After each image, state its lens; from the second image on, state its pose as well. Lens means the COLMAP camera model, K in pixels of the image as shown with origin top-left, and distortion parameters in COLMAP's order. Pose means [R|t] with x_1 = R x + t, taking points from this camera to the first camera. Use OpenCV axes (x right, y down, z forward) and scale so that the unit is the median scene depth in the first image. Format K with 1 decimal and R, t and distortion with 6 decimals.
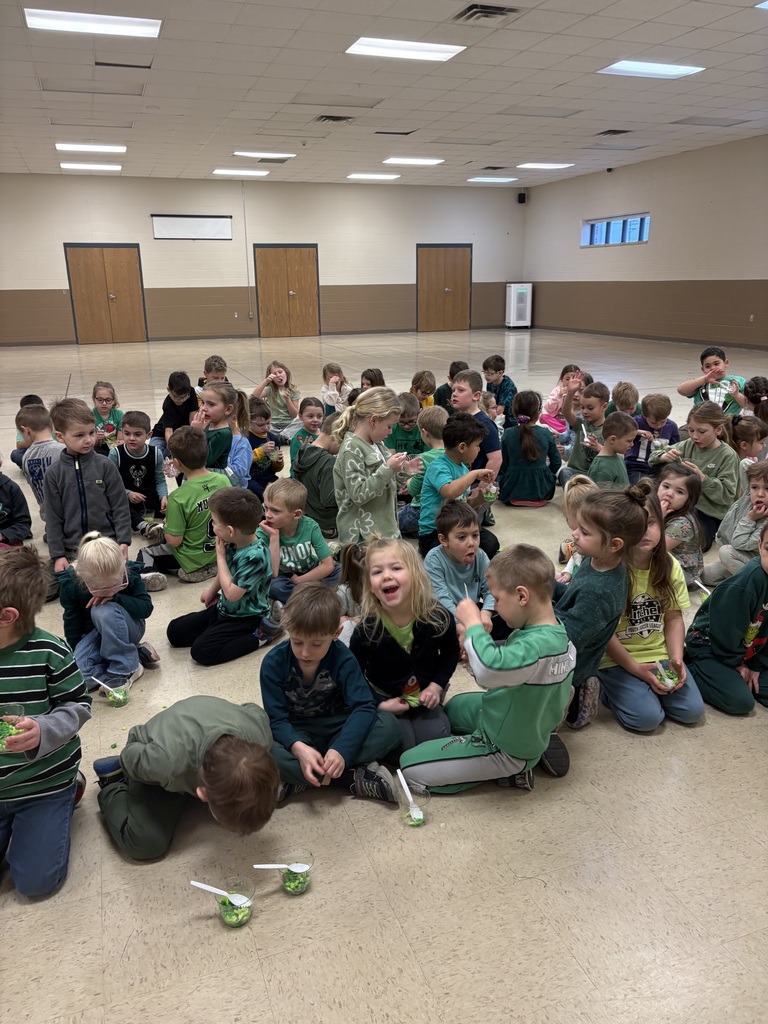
lens RADIAL K [[780.7, 0, 384.0], [0, 780.7, 512.0], [0, 0, 1]] dist [0.008734, 0.005028]
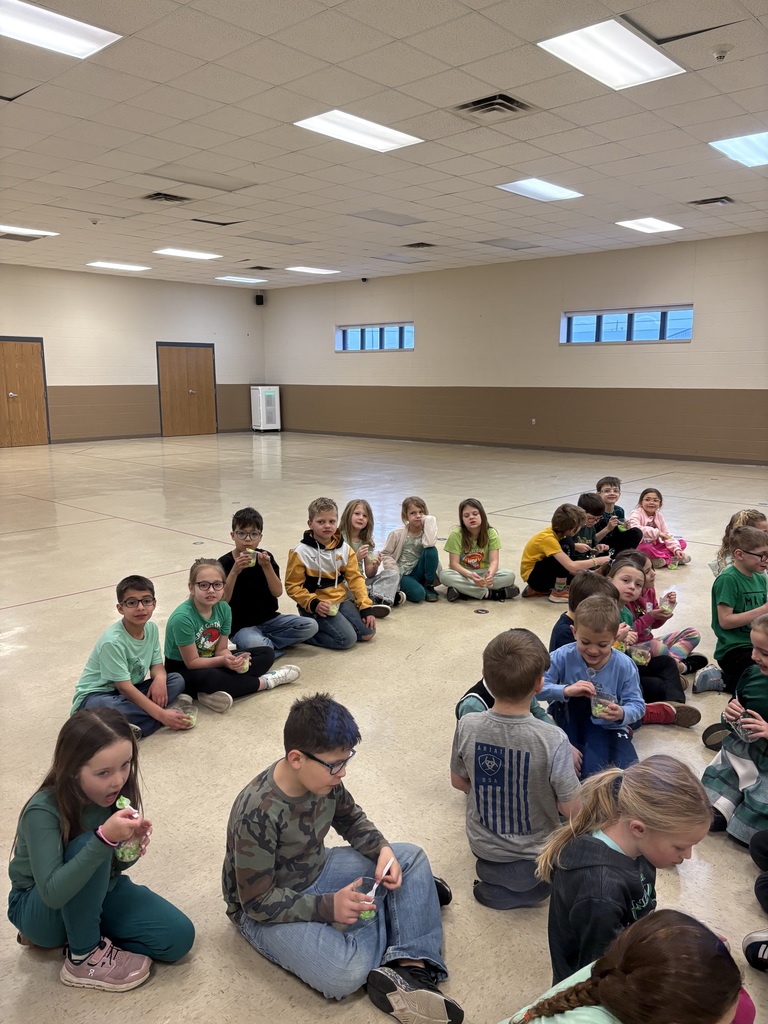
lens RADIAL K [[772.7, 0, 384.0], [0, 772.7, 512.0], [0, 0, 1]] dist [-0.003199, -0.006457]
pose [[0.875344, -0.067207, 0.478806, -0.166621], [0.122651, 0.988765, -0.085441, -0.041799], [-0.467685, 0.133516, 0.873753, 0.128441]]
